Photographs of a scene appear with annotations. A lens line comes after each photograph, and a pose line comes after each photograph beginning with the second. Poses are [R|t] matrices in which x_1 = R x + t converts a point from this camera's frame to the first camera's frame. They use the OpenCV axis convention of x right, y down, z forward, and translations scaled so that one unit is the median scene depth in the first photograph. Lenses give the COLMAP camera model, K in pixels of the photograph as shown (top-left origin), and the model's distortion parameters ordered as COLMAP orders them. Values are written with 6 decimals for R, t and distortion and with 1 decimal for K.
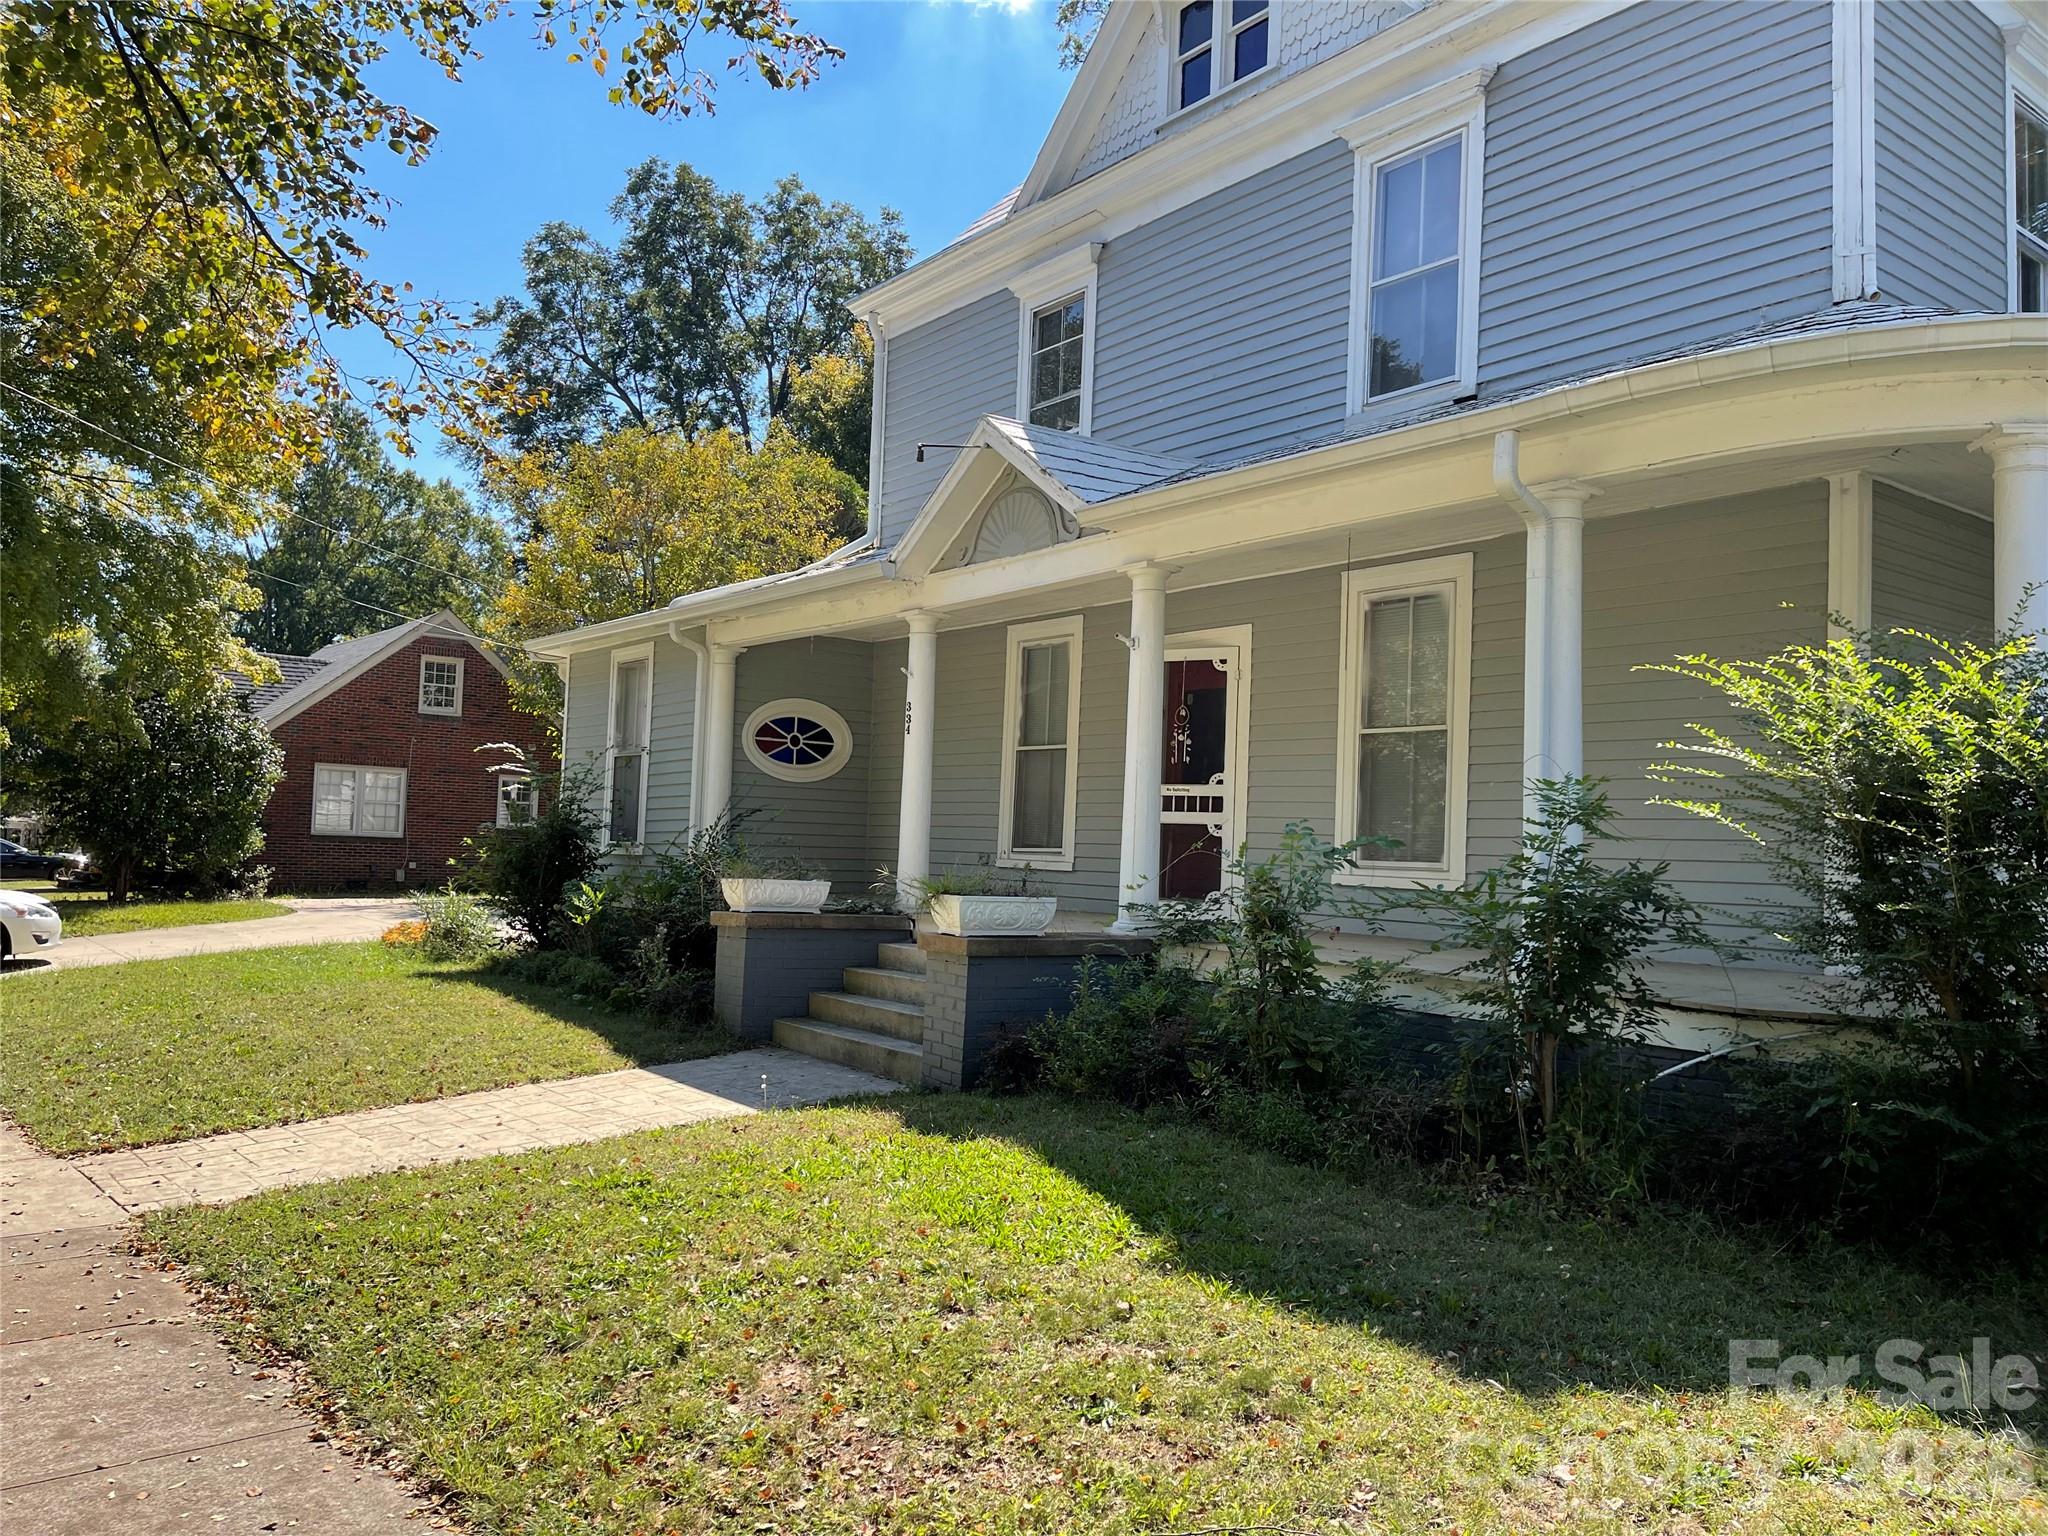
lens RADIAL K [[1548.0, 0, 991.8], [0, 1548.0, 803.9], [0, 0, 1]] dist [0.003704, 0.004023]
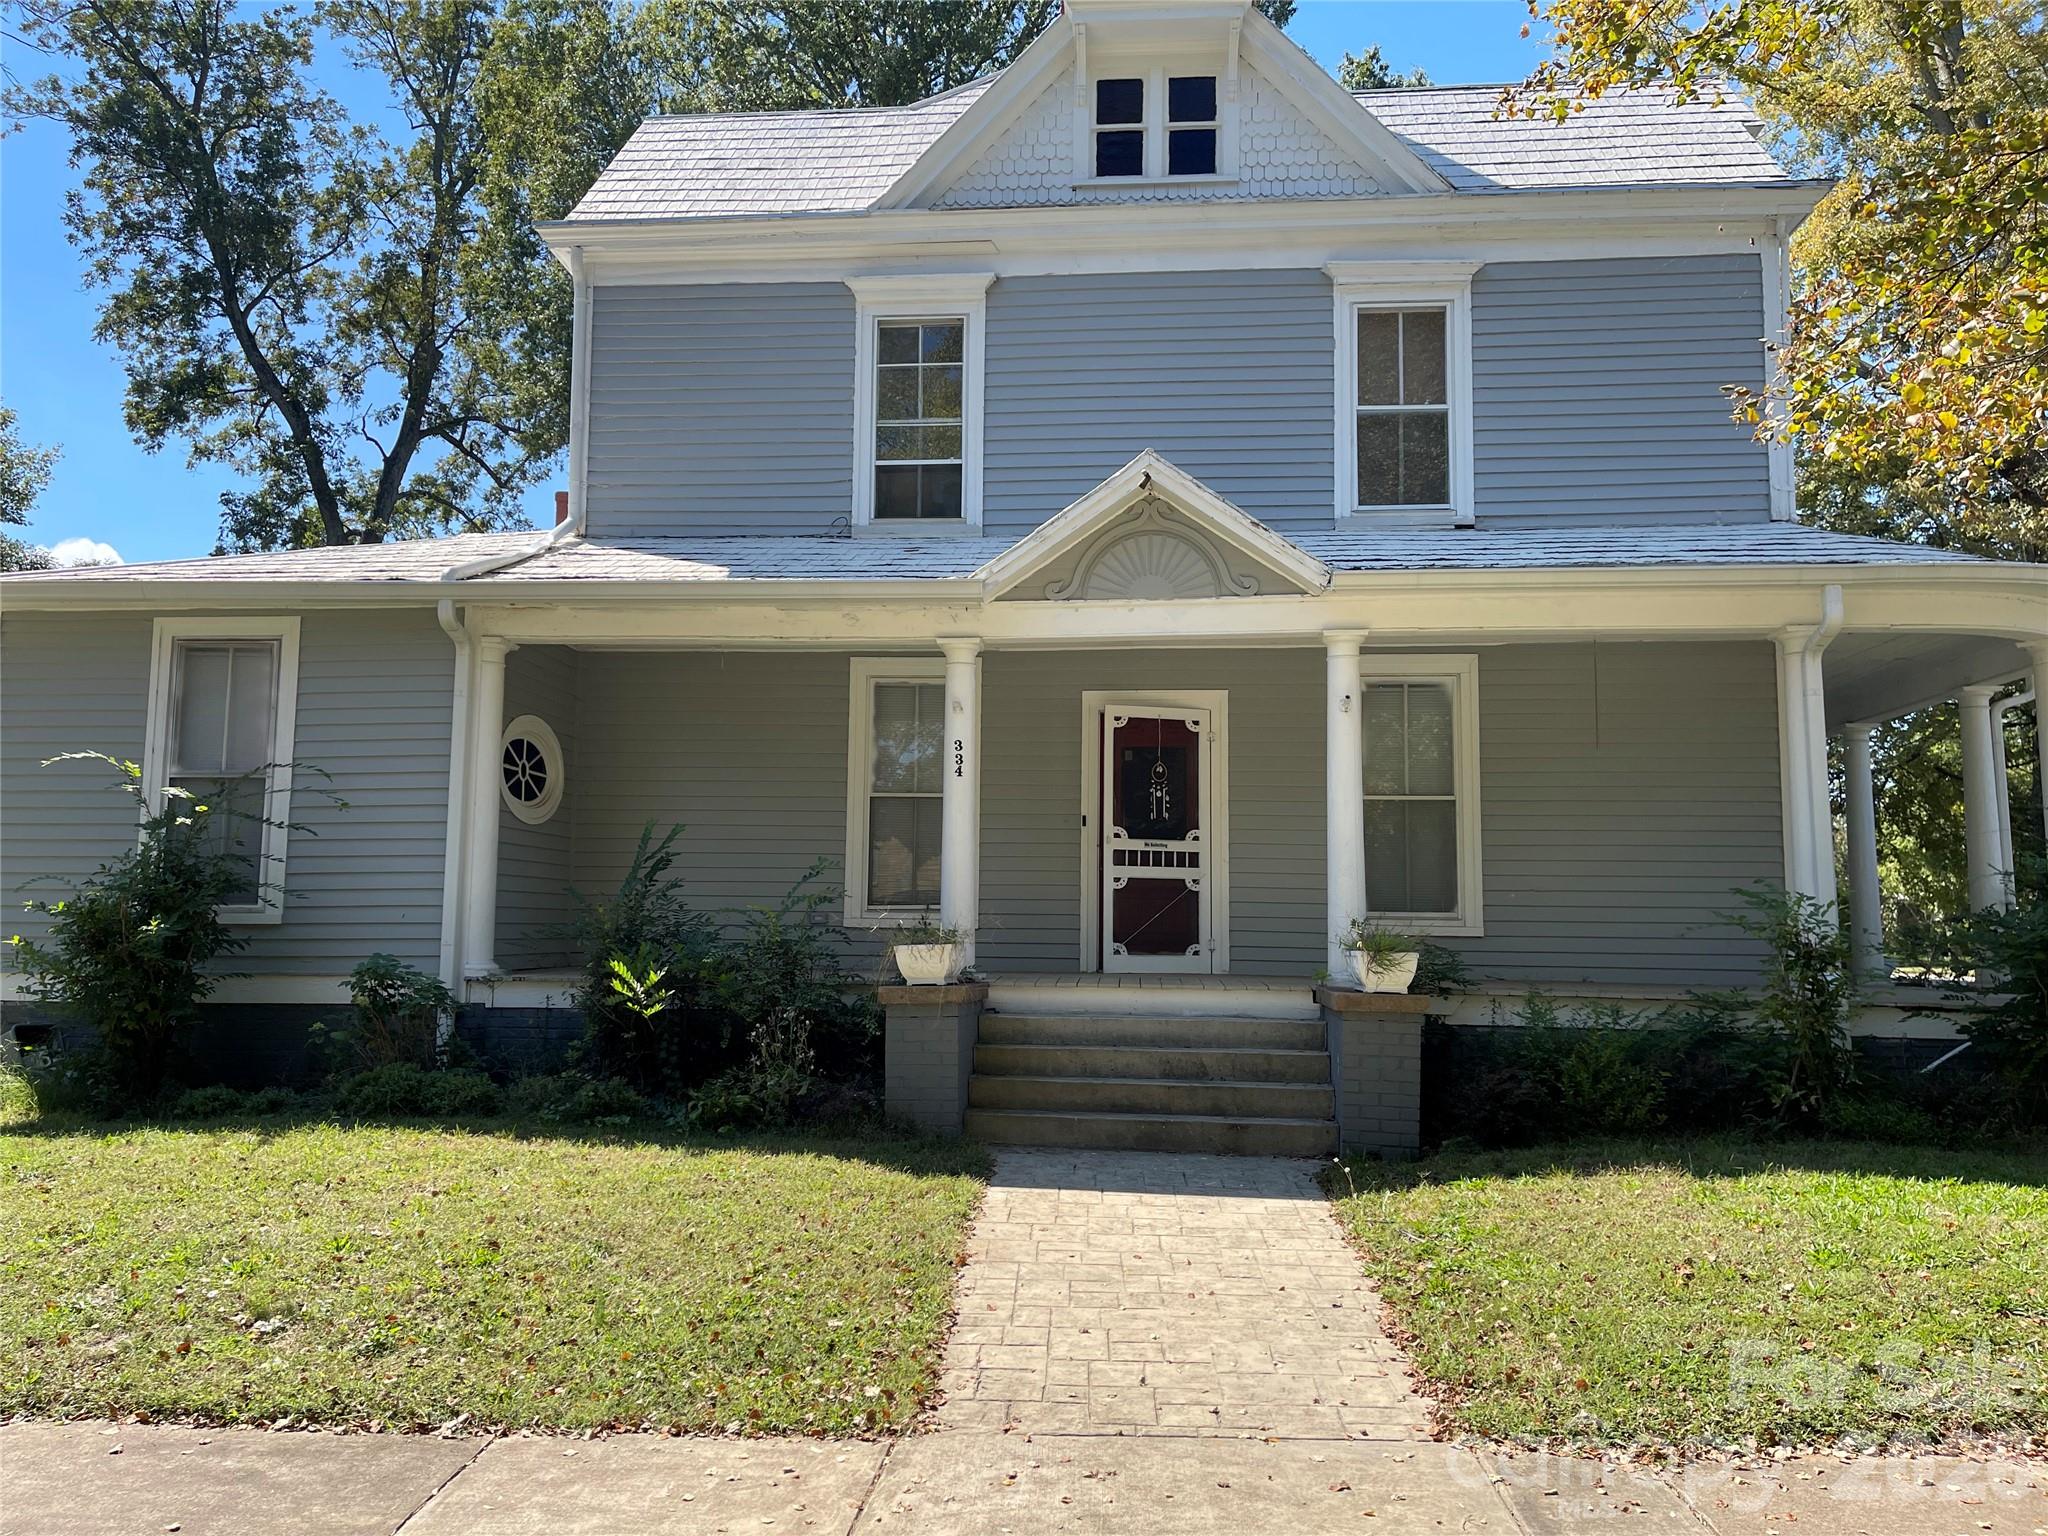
lens RADIAL K [[1548.0, 0, 991.8], [0, 1548.0, 803.9], [0, 0, 1]] dist [0.003704, 0.004023]
pose [[0.663056, 0.037830, 0.747613, -0.720510], [-0.010099, 0.999083, -0.041598, 0.007374], [-0.748501, 0.020032, 0.662831, 0.414640]]
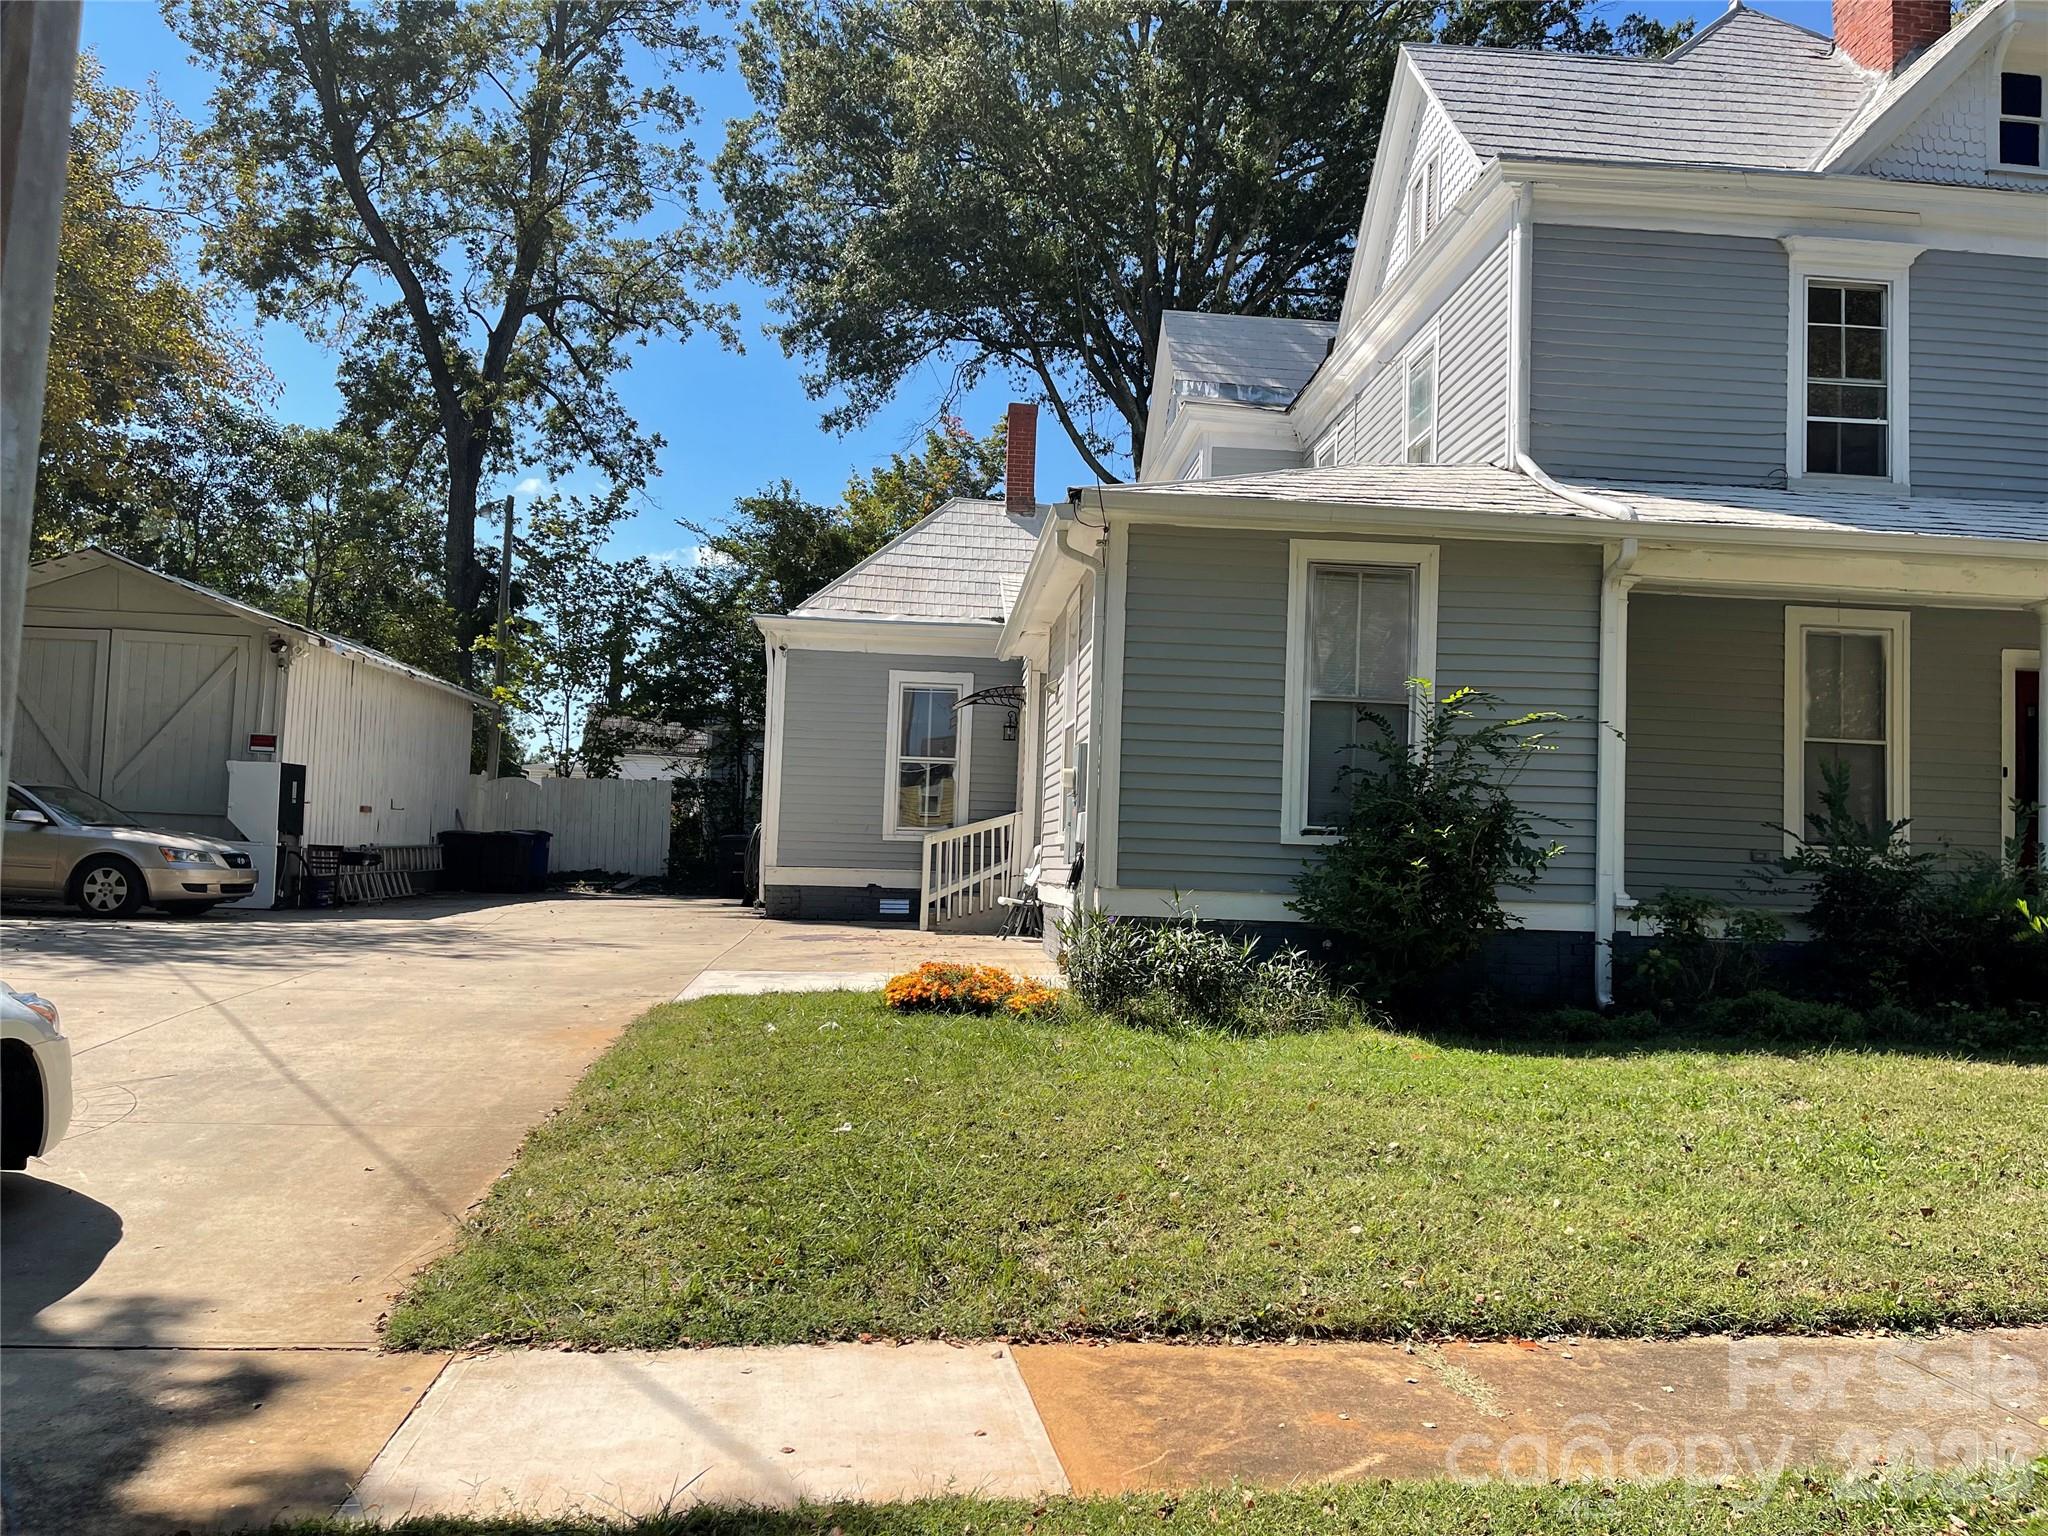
lens RADIAL K [[1540.9, 0, 1024.0], [0, 1540.9, 768.0], [0, 0, 1]] dist [0.060595, -0.107369]
pose [[0.555771, 0.035262, 0.830587, -1.216372], [-0.045328, 0.998899, -0.012077, 0.017220], [-0.830099, -0.030937, 0.556757, 1.025895]]
